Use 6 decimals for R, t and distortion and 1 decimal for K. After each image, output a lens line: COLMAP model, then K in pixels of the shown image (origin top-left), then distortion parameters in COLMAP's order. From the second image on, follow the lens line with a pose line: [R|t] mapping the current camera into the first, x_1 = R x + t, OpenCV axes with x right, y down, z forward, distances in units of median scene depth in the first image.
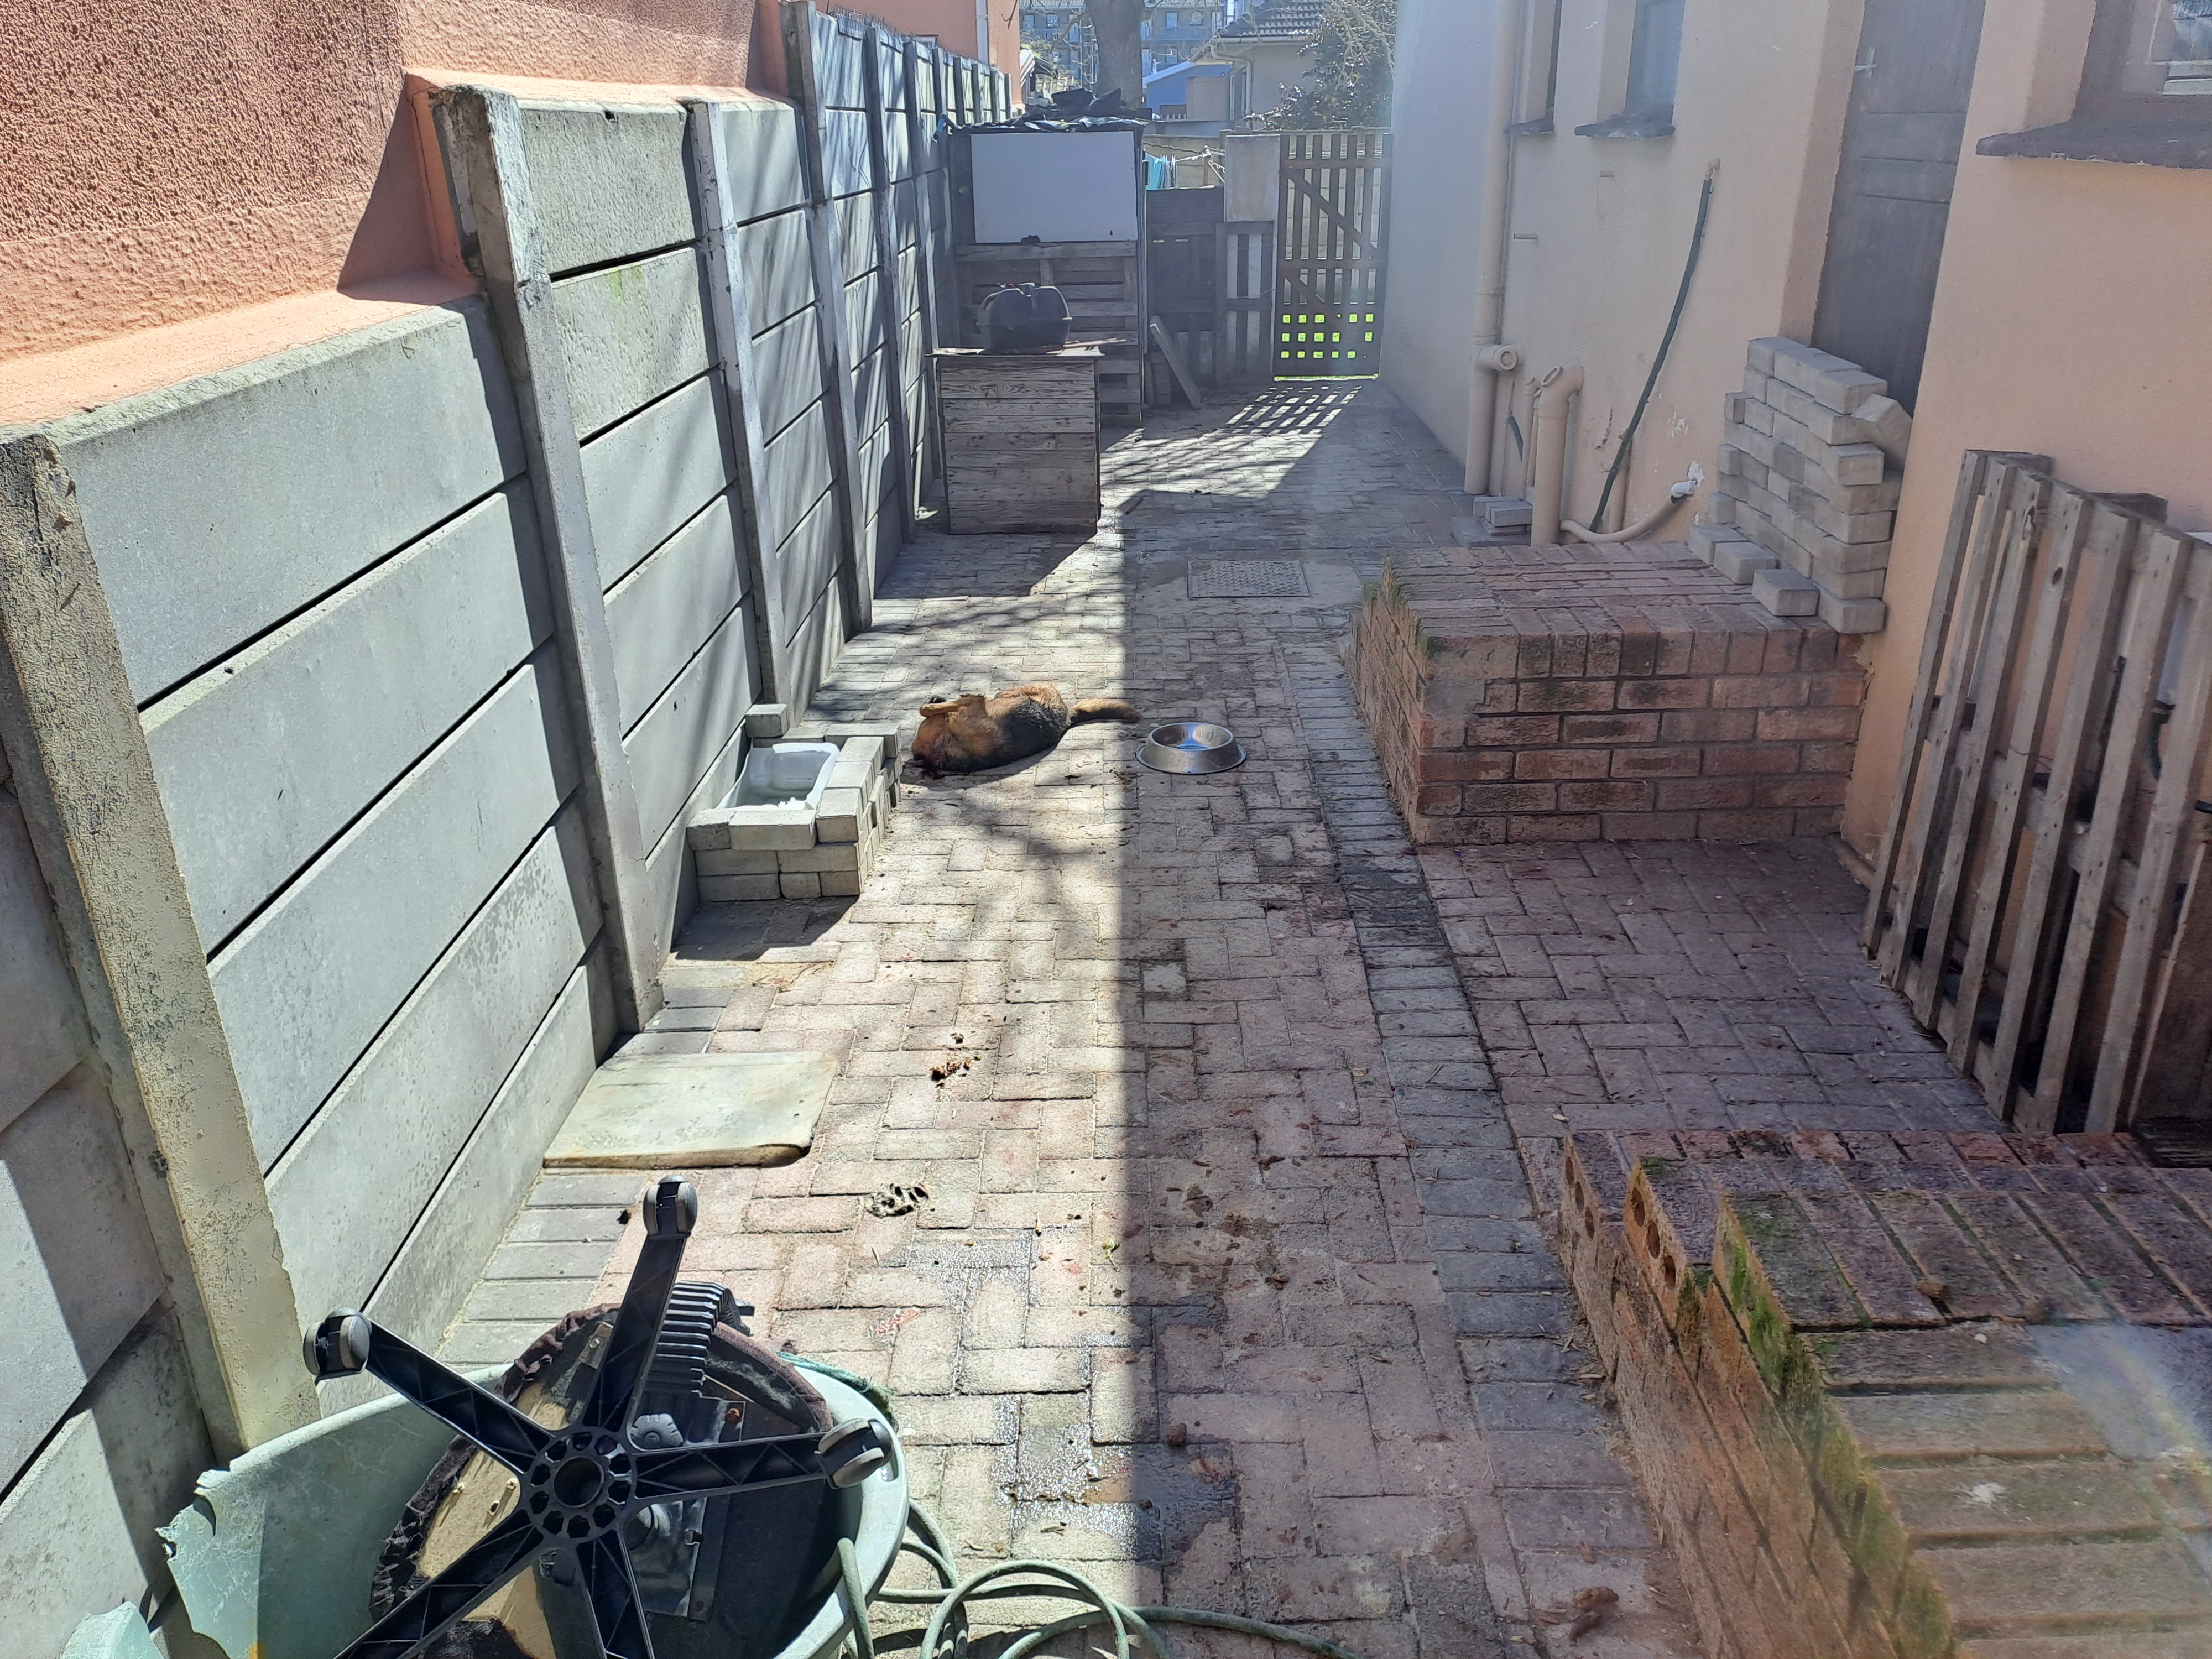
lens RADIAL K [[1633.1, 0, 1106.0], [0, 1633.1, 829.5], [0, 0, 1]] dist [0.101314, -0.118222]
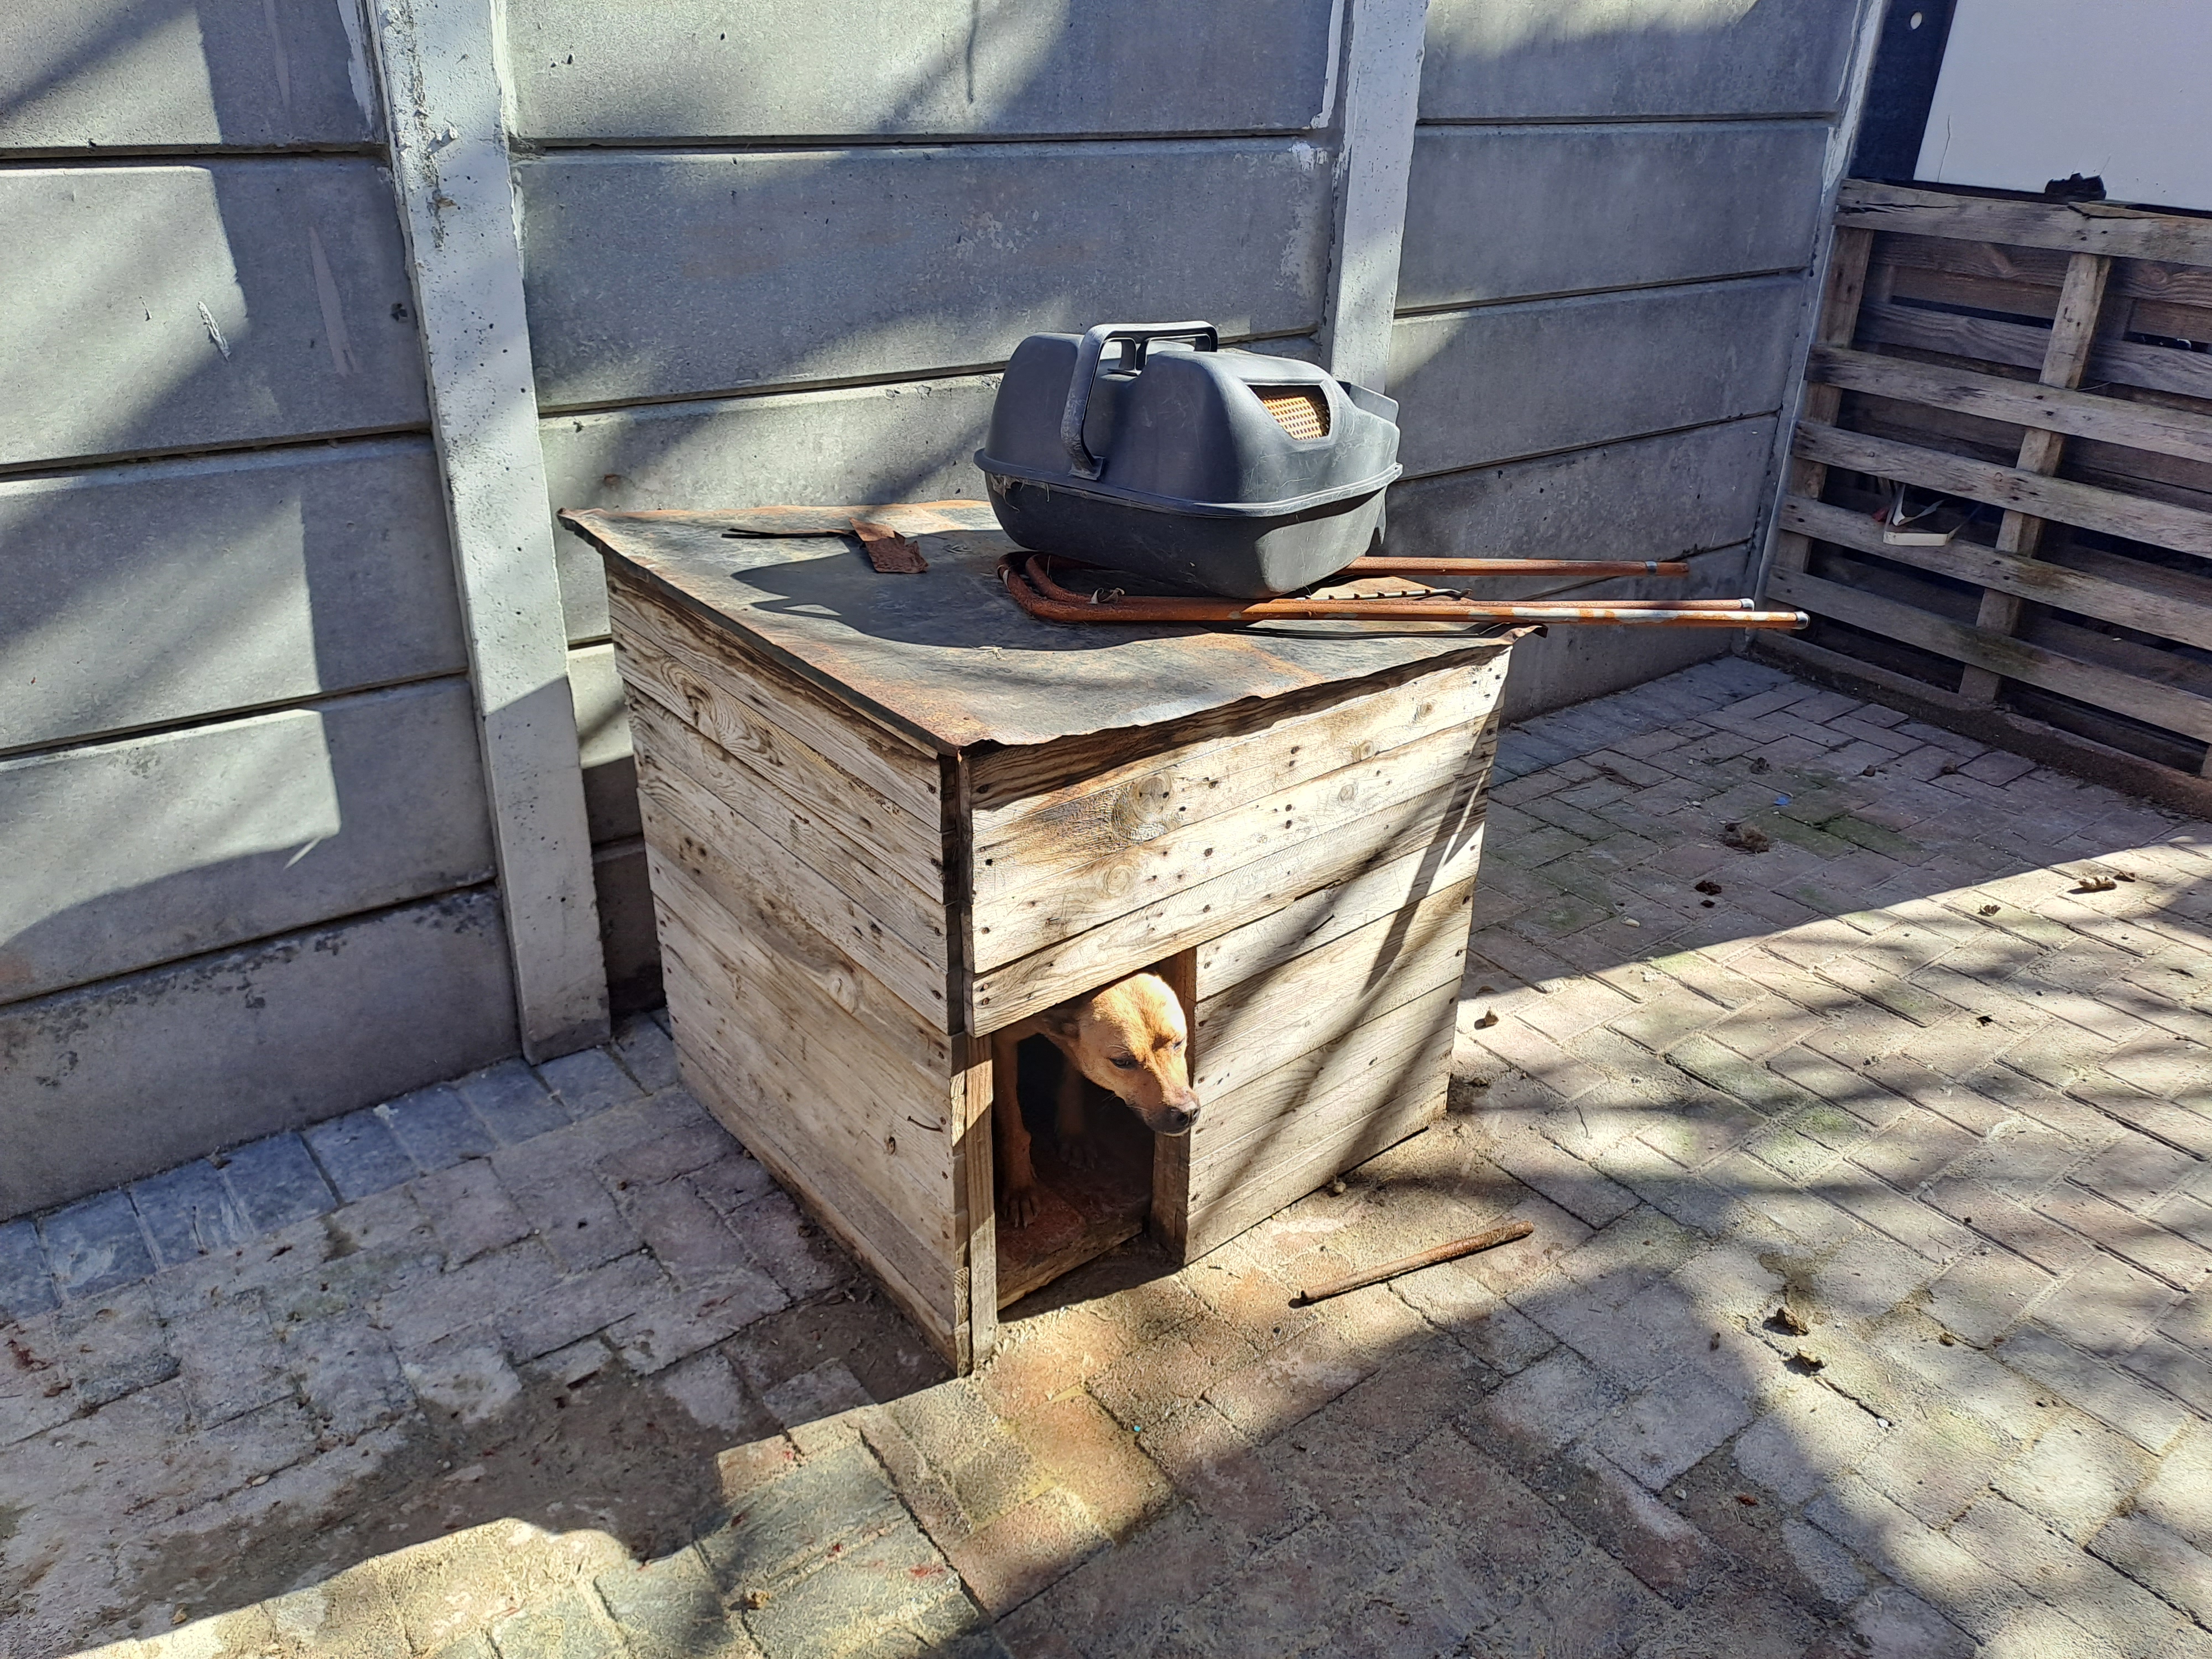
lens RADIAL K [[1726.7, 0, 1095.9], [0, 1726.7, 800.8], [0, 0, 1]] dist [0.093028, -0.085271]
pose [[0.626928, 0.376059, -0.682305, 0.387105], [-0.356398, 0.917211, 0.178057, -0.807125], [0.692778, 0.131544, 0.709052, 2.135274]]
